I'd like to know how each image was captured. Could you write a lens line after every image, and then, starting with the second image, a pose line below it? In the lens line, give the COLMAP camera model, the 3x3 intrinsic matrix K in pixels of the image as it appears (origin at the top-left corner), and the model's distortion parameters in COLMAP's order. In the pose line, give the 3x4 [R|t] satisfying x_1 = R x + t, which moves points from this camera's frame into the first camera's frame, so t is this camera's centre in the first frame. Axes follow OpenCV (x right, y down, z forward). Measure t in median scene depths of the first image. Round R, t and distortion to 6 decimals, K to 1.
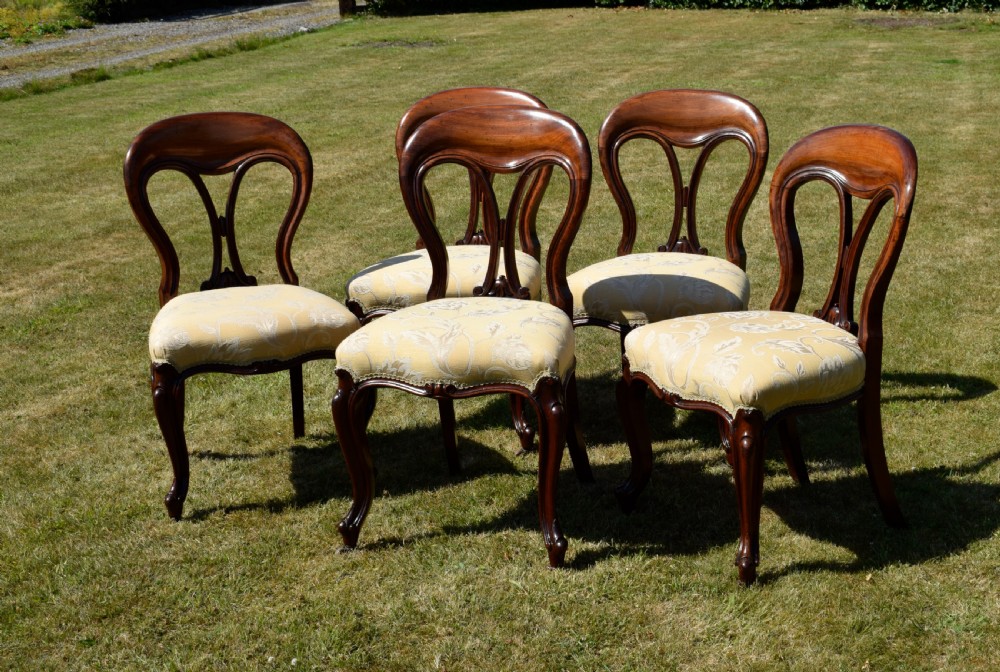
lens RADIAL K [[1604.4, 0, 539.9], [0, 1604.4, 335.2], [0, 0, 1]] dist [-0.007983, -0.028020]
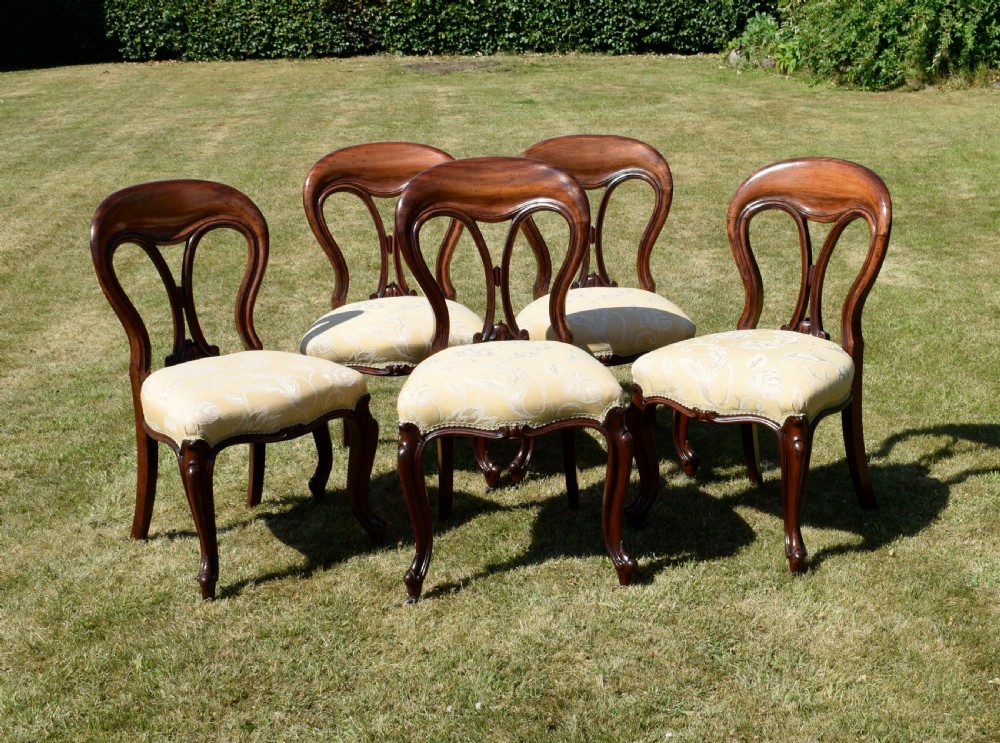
lens RADIAL K [[1593.9, 0, 572.1], [0, 1593.9, 350.8], [0, 0, 1]] dist [-0.027895, -0.033252]
pose [[0.930396, -0.095064, 0.354015, -0.349962], [0.101179, 0.994867, 0.001241, -0.013881], [-0.352316, 0.034664, 0.935239, 0.015366]]
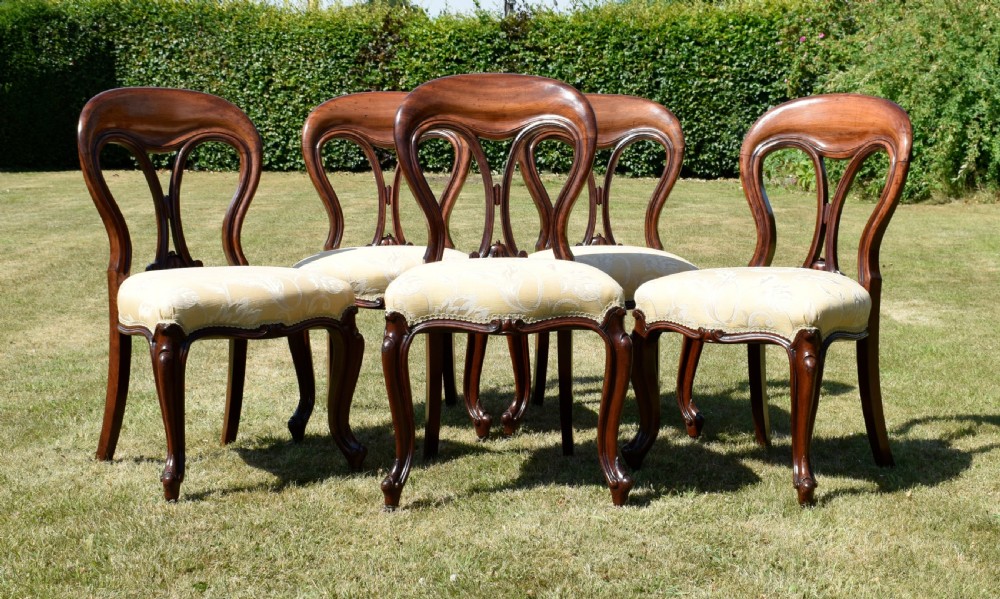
lens RADIAL K [[1647.4, 0, 541.5], [0, 1647.4, 297.5], [0, 0, 1]] dist [-0.021268, -0.012162]
pose [[0.941341, -0.006811, 0.337389, -0.343961], [0.059344, 0.987557, -0.145637, 0.148462], [-0.332198, 0.157116, 0.930032, 0.048335]]
